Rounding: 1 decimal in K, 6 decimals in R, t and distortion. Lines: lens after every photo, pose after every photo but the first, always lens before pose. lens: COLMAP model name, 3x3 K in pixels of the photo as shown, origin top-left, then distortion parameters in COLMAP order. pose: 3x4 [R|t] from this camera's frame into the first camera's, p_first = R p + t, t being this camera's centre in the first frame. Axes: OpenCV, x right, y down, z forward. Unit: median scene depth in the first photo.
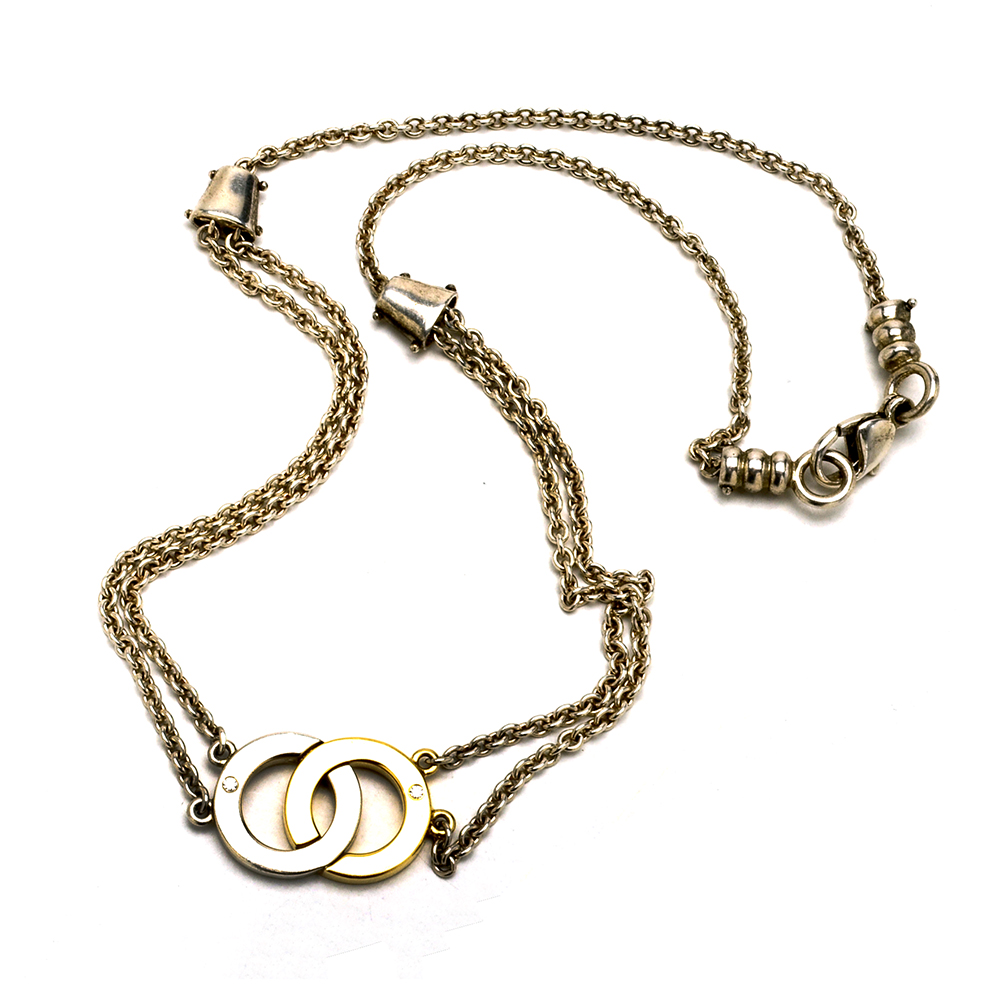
lens RADIAL K [[4380.5, 0, 497.6], [0, 4380.5, 497.7], [0, 0, 1]] dist [-0.003120, 0.000000]
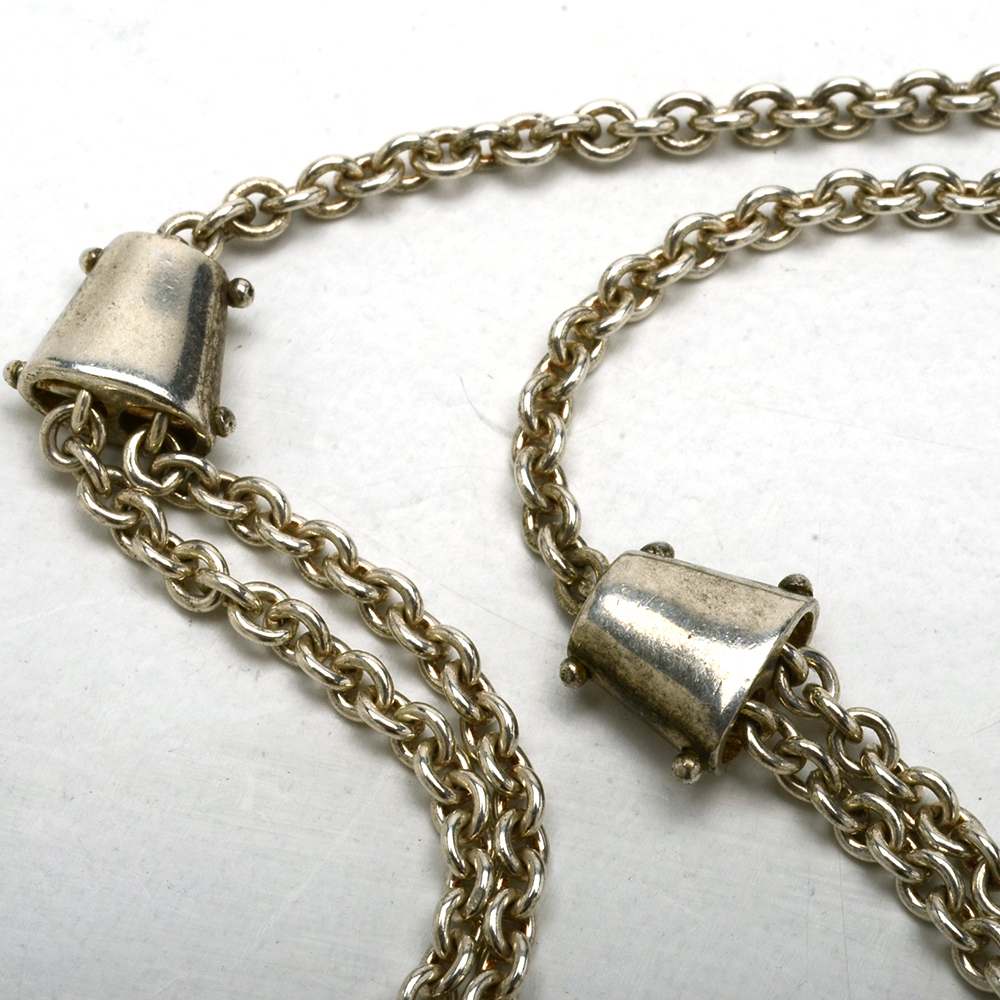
lens RADIAL K [[4380.5, 0, 499.4], [0, 4380.5, 499.1], [0, 0, 1]] dist [-0.003120, 0.000000]
pose [[0.997729, -0.009216, -0.066723, -0.010819], [0.003900, 0.996838, -0.079359, -0.028185], [0.067243, 0.078919, 0.994611, 0.666859]]
